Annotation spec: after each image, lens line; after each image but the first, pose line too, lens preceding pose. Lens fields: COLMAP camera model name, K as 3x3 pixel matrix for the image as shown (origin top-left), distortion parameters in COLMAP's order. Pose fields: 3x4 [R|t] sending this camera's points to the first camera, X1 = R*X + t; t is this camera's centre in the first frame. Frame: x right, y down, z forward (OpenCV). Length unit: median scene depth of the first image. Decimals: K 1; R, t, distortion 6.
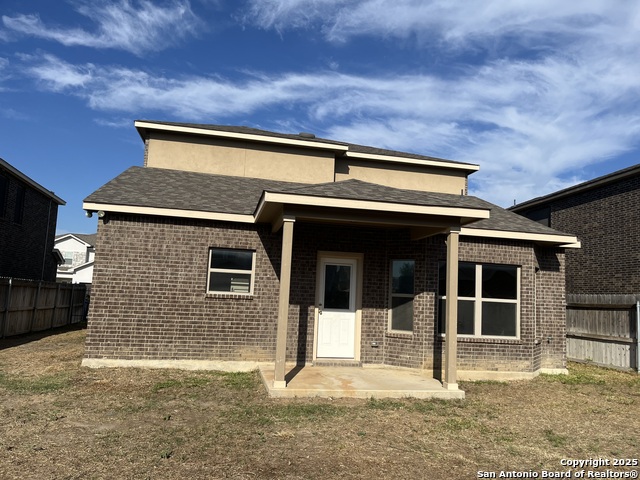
lens RADIAL K [[484.7, 0, 322.1], [0, 484.7, 239.6], [0, 0, 1]] dist [0.013269, -0.004220]
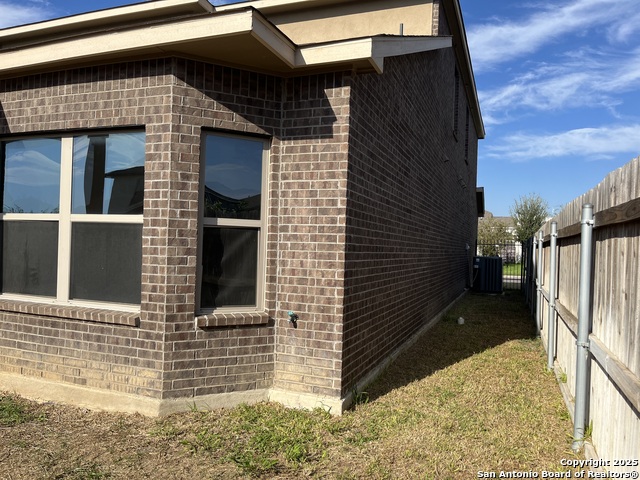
lens RADIAL K [[484.7, 0, 319.6], [0, 484.7, 241.5], [0, 0, 1]] dist [0.013269, -0.004220]
pose [[0.854240, -0.023223, -0.519360, 0.688886], [0.071727, 0.994713, 0.073499, 0.119901], [0.514907, -0.100037, 0.851389, 0.695016]]
